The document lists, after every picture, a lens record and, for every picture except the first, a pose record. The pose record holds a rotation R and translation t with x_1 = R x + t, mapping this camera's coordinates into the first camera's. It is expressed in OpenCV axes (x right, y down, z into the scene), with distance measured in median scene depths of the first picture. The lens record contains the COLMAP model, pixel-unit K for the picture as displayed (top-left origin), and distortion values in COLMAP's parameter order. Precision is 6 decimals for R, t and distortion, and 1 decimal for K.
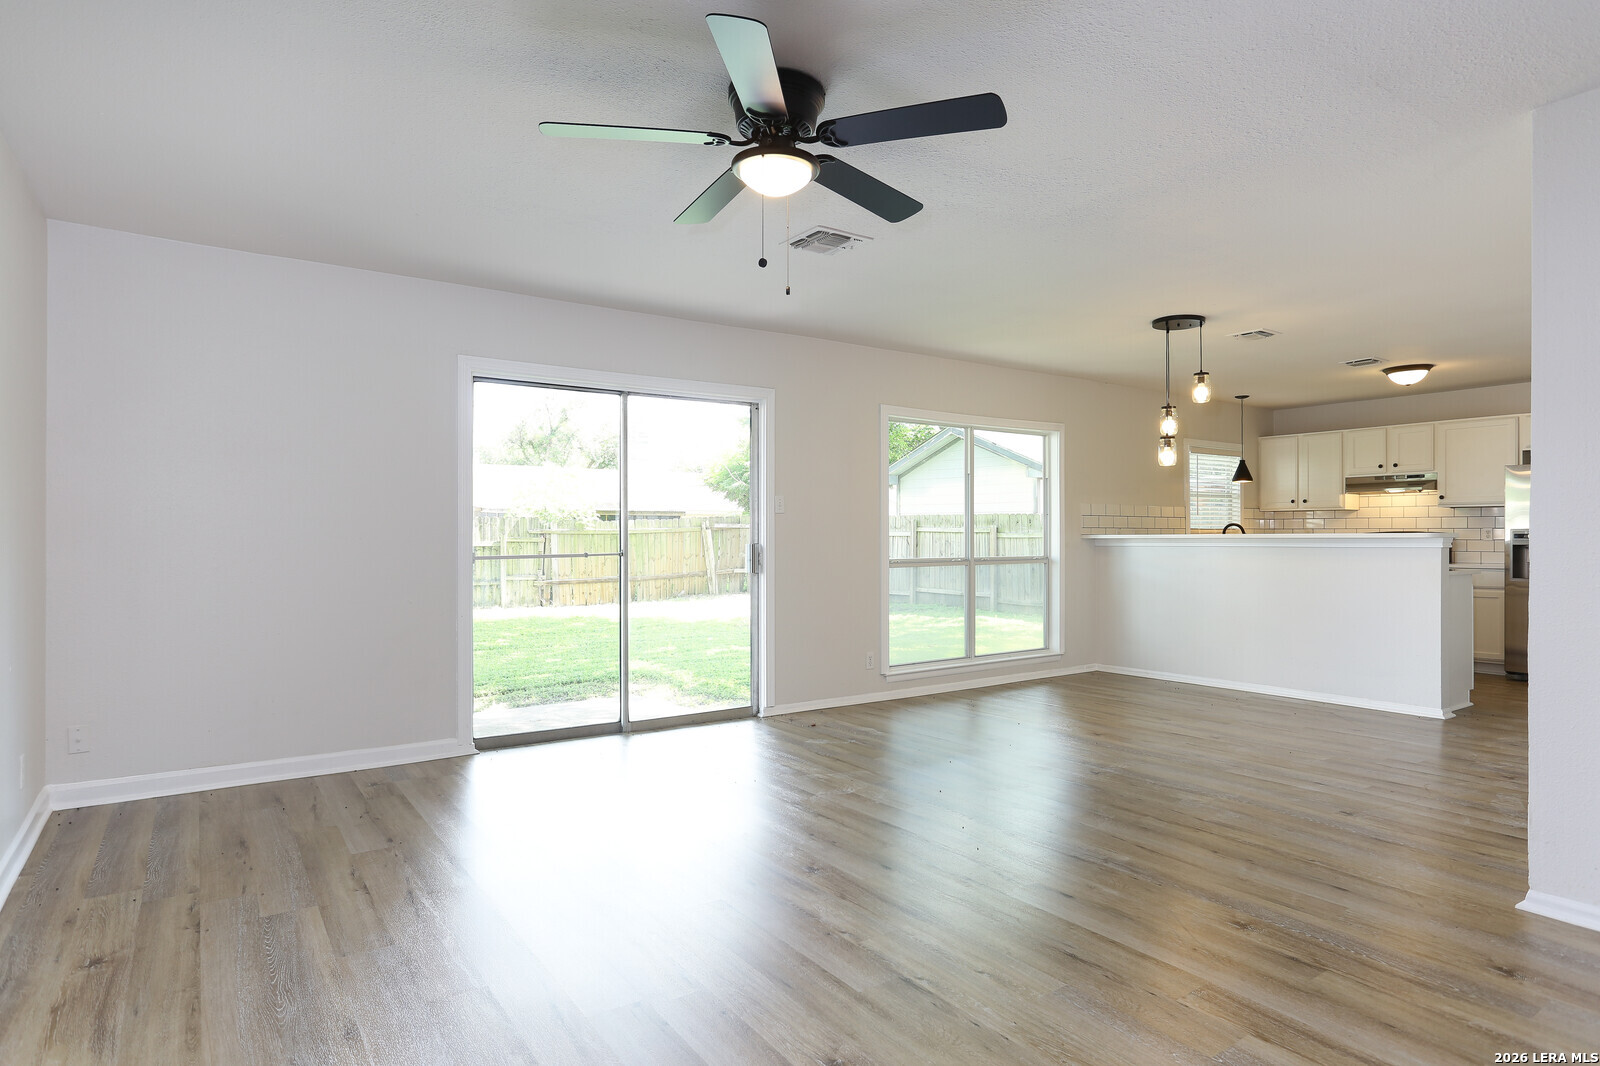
lens RADIAL K [[1004.5, 0, 800.0], [0, 1004.5, 533.0], [0, 0, 1]] dist [-0.004523, 0.034109]
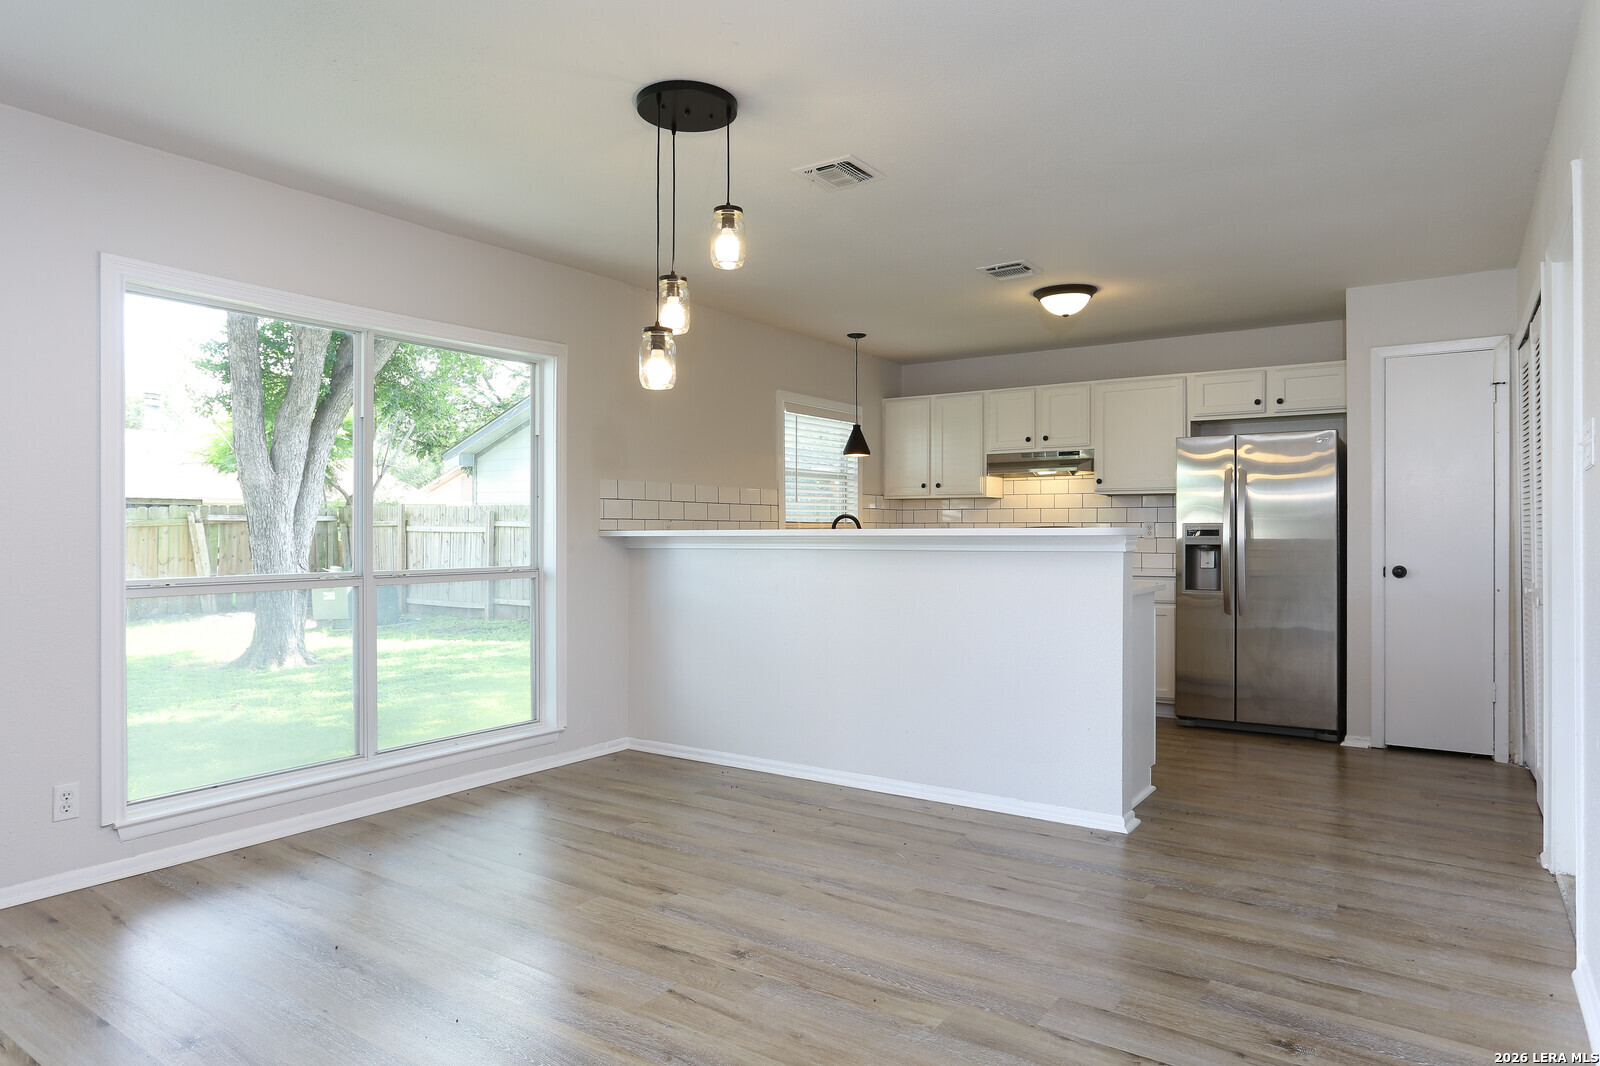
lens RADIAL K [[960.4, 0, 800.0], [0, 960.4, 533.0], [0, 0, 1]] dist [-0.001746, -0.000636]
pose [[0.954817, -0.000260, 0.297194, 0.201901], [-0.001014, 0.999991, 0.004133, 0.000715], [-0.297192, -0.004247, 0.954808, 0.367513]]
